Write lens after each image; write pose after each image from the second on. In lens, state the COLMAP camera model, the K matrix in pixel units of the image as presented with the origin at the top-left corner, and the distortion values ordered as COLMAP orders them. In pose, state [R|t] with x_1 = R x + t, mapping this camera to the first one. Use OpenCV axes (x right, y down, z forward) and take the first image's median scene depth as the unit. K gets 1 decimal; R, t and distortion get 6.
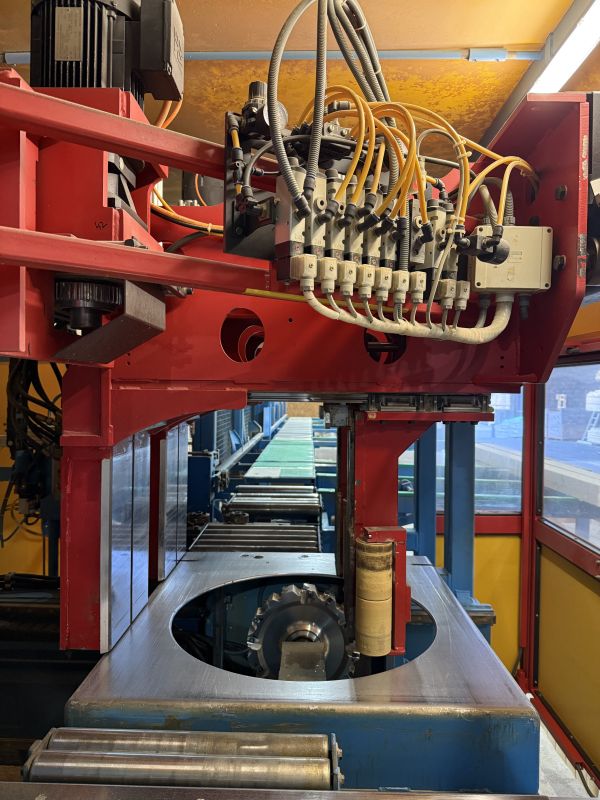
lens RADIAL K [[567.3, 0, 300.0], [0, 567.3, 400.0], [0, 0, 1]] dist [0.050240, -0.088495]
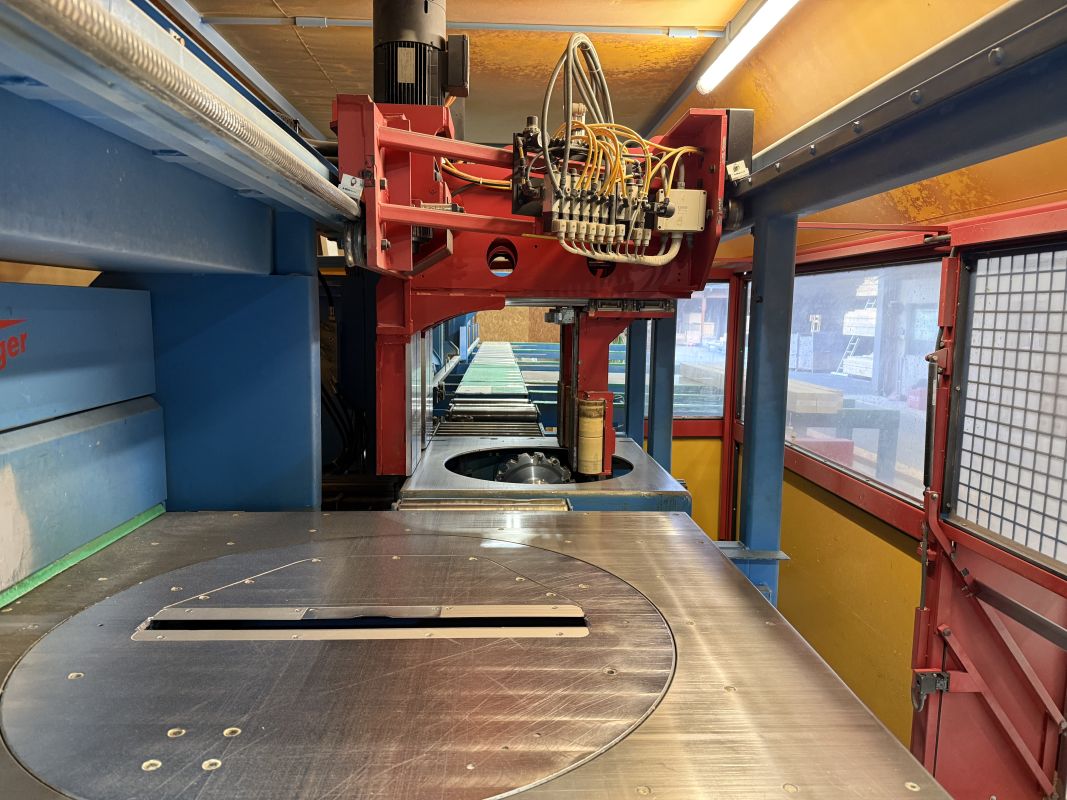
lens RADIAL K [[746.4, 0, 530.8], [0, 746.4, 409.0], [0, 0, 1]] dist [0.049836, -0.061044]
pose [[0.998206, -0.004900, 0.059671, -0.163138], [-0.001894, 0.993563, 0.113264, 0.060529], [-0.059842, -0.113173, 0.991771, -1.043061]]
